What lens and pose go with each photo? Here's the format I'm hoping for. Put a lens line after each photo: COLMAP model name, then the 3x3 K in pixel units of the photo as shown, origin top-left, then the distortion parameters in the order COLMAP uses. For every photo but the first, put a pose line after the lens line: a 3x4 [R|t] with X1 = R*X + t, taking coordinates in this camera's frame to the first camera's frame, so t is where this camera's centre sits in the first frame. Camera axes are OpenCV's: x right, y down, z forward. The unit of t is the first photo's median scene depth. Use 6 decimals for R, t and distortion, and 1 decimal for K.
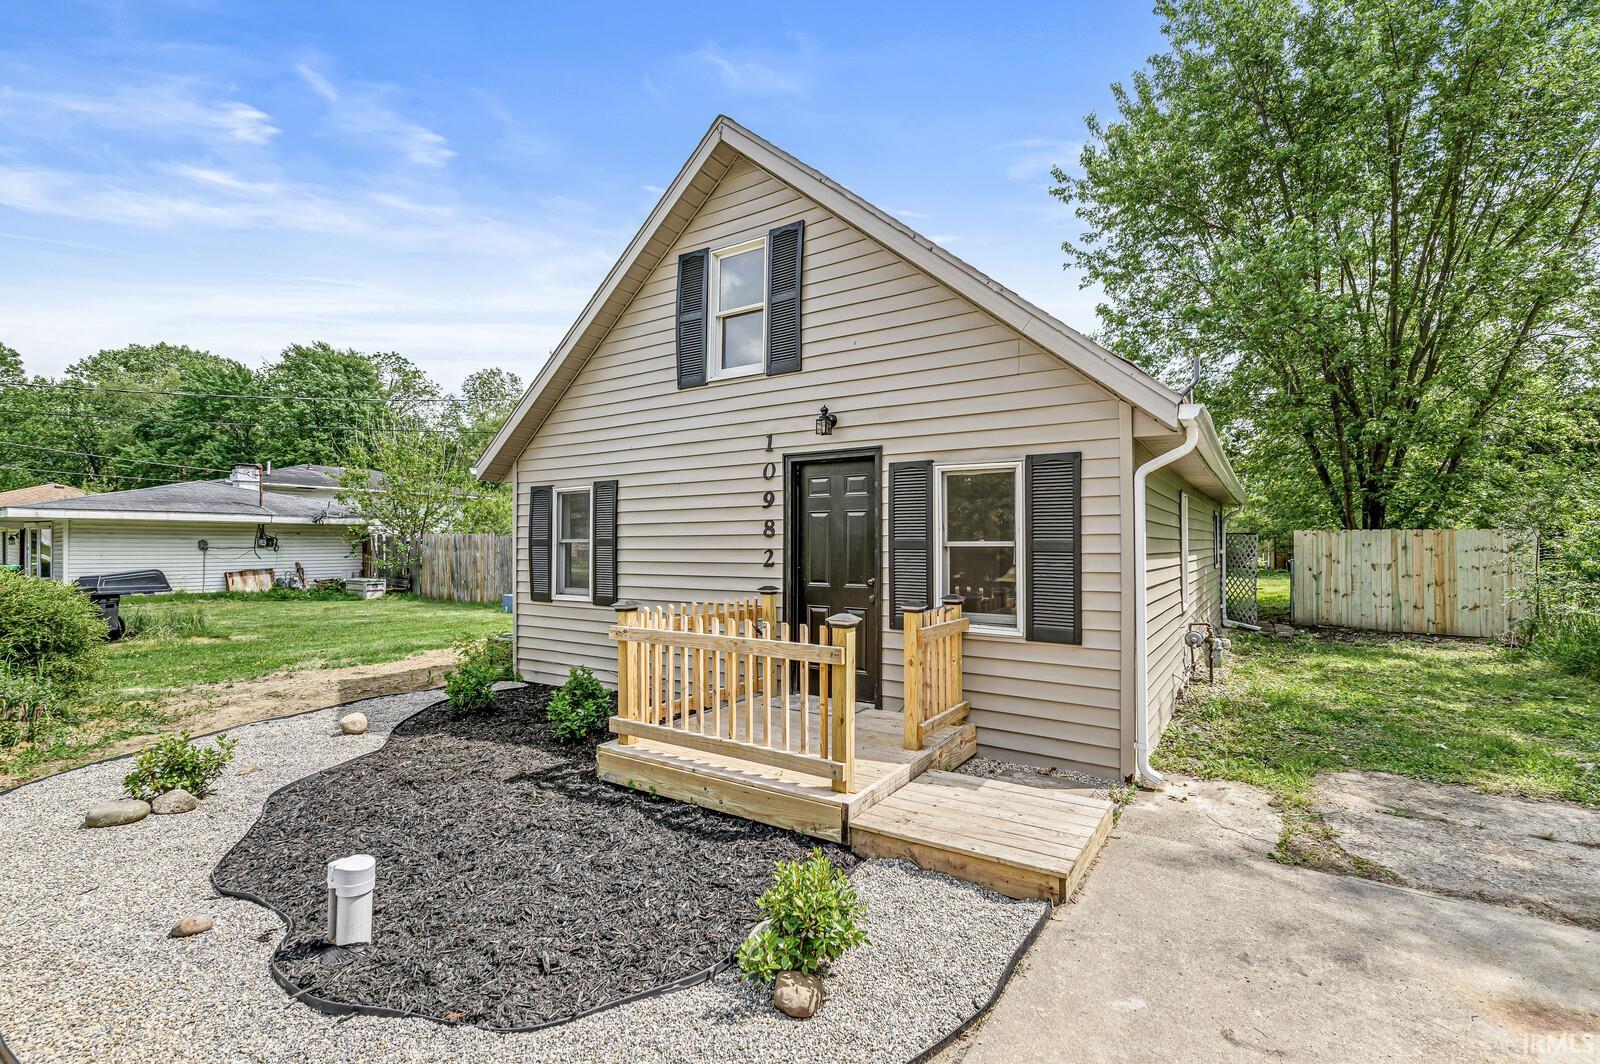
lens RADIAL K [[703.3, 0, 801.1], [0, 703.3, 525.8], [0, 0, 1]] dist [-0.008612, 0.000028]
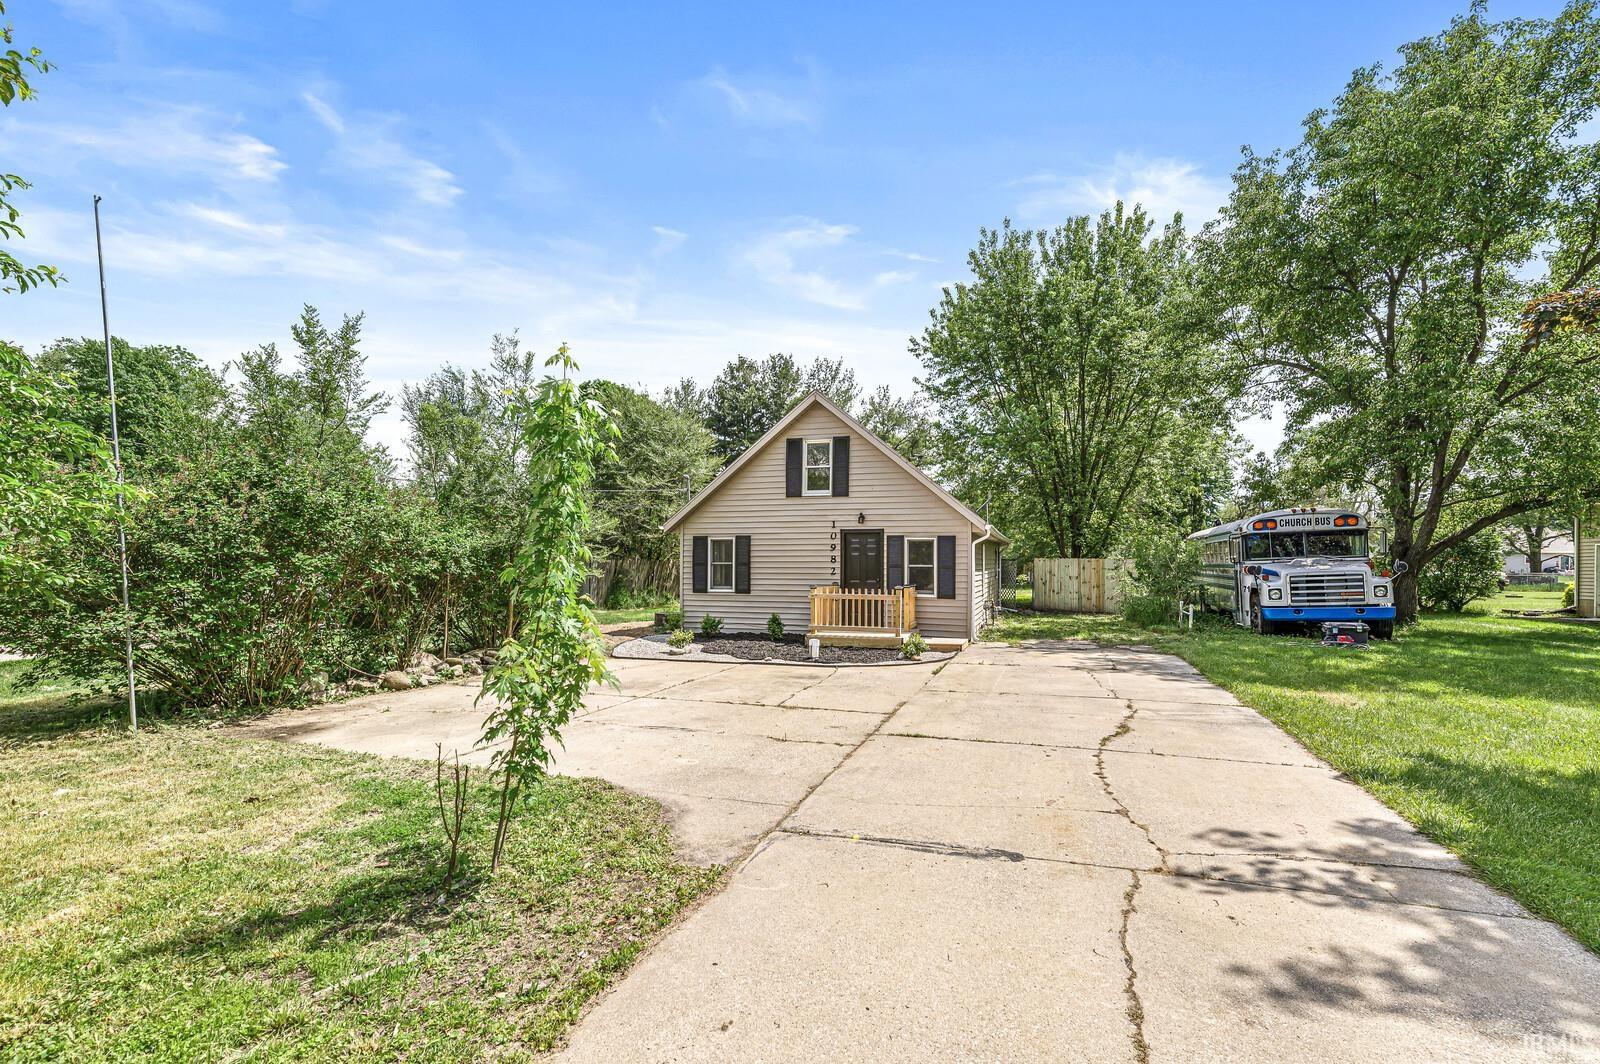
lens RADIAL K [[703.3, 0, 805.1], [0, 703.3, 542.6], [0, 0, 1]] dist [-0.008612, 0.000028]
pose [[0.964561, 0.013151, 0.263532, -0.793750], [-0.012516, 0.999913, -0.004089, -0.042778], [-0.263563, 0.000646, 0.964642, -1.357331]]
